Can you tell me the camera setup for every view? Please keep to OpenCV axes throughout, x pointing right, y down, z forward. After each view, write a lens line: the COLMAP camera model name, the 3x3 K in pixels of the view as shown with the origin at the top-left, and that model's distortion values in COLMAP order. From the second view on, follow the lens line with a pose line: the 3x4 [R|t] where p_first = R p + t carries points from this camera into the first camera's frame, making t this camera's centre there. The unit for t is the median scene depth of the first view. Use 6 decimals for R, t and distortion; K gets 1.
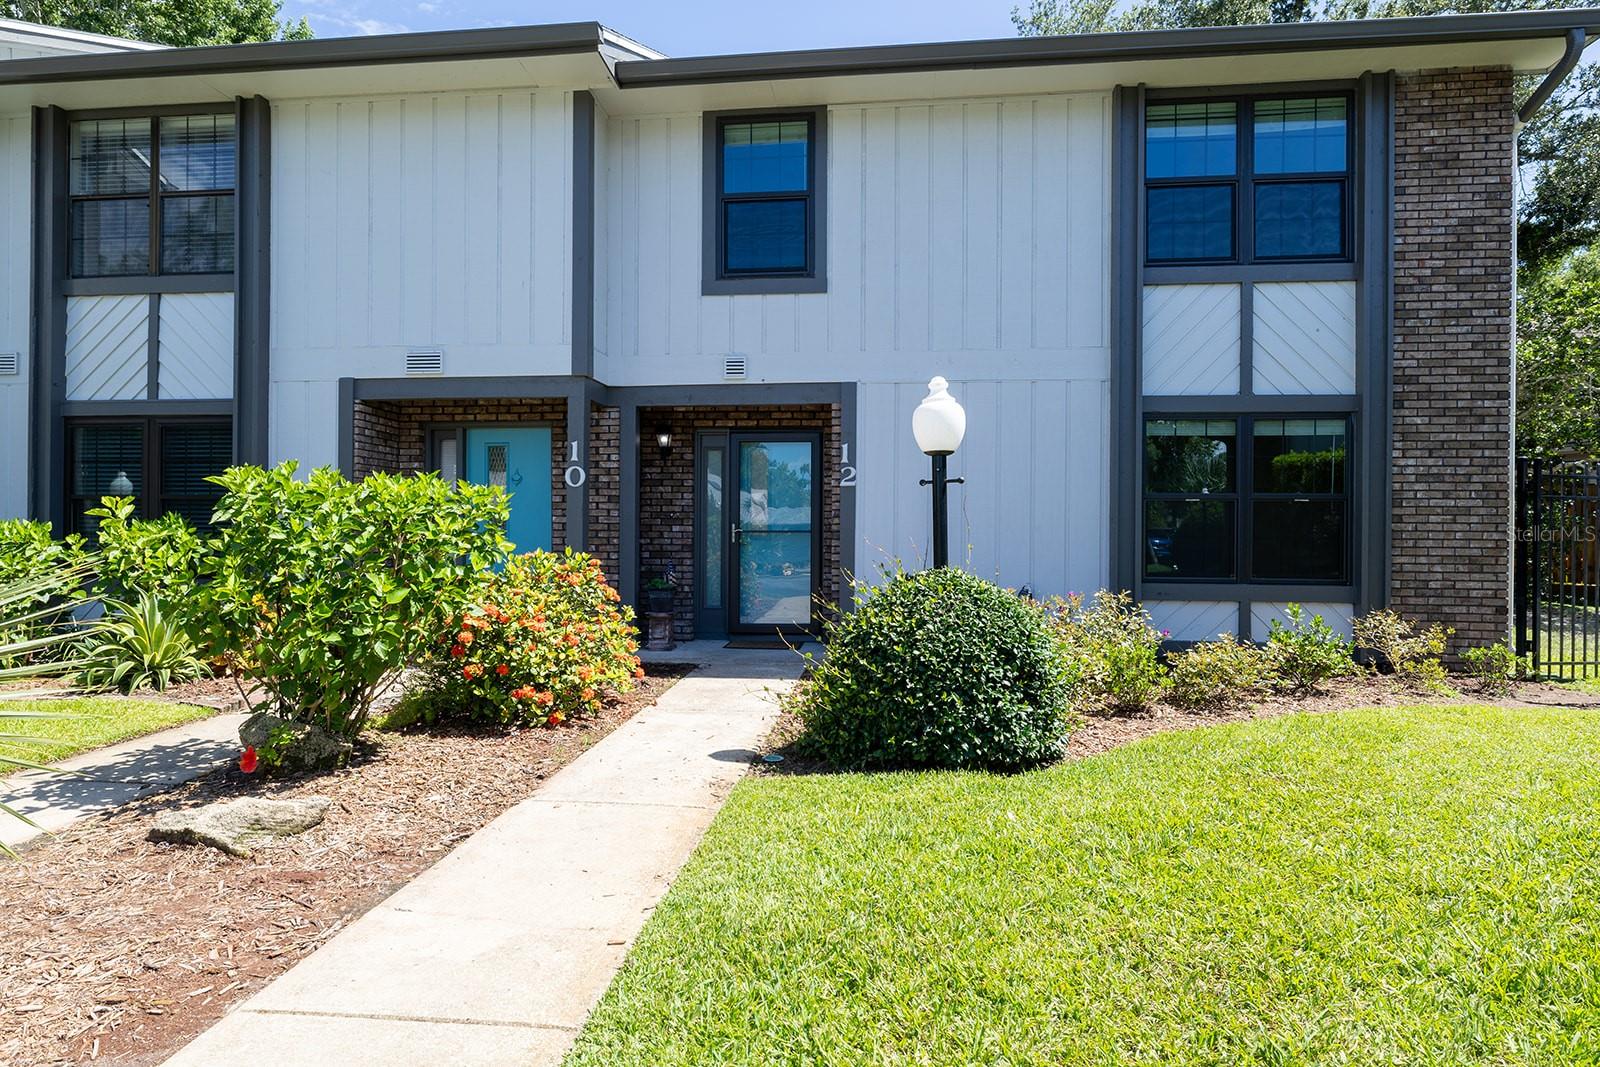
lens RADIAL K [[871.4, 0, 793.0], [0, 871.4, 539.7], [0, 0, 1]] dist [-0.002410, 0.000492]
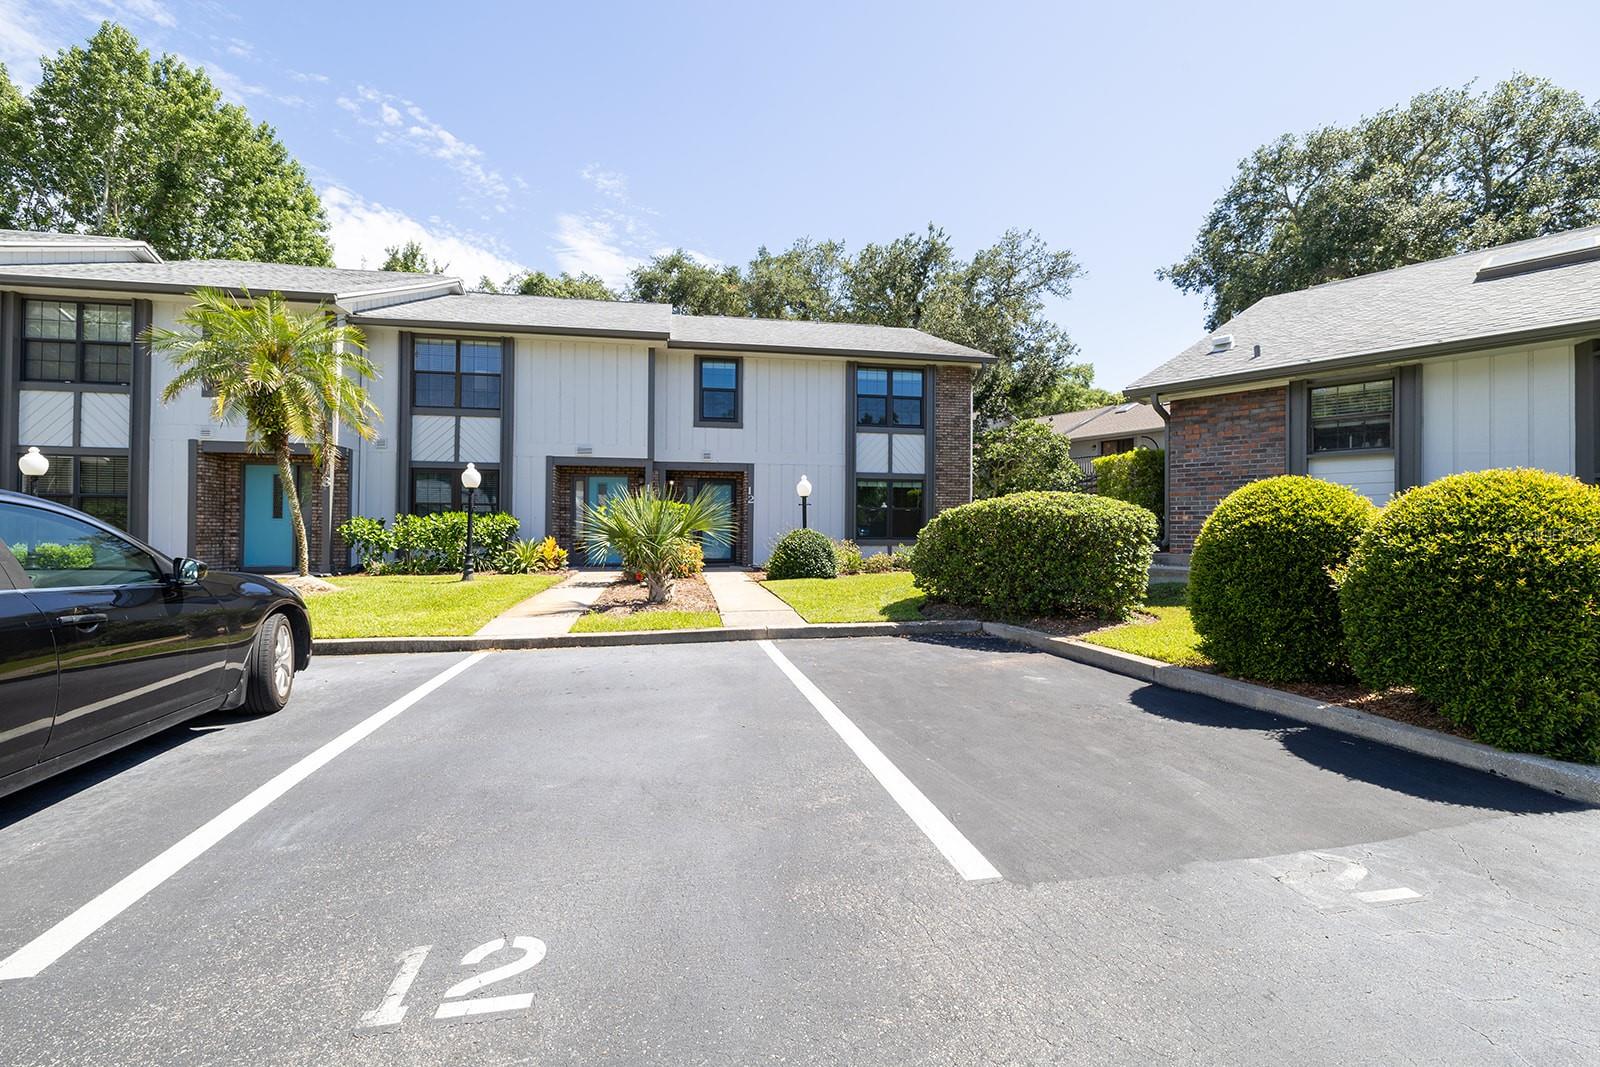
lens RADIAL K [[689.3, 0, 802.5], [0, 689.3, 529.5], [0, 0, 1]] dist [-0.037114, 0.012846]
pose [[0.952870, 0.002815, 0.303366, -0.424547], [0.000705, 0.999934, -0.011494, 0.041712], [-0.303379, 0.011167, 0.952805, -1.033915]]
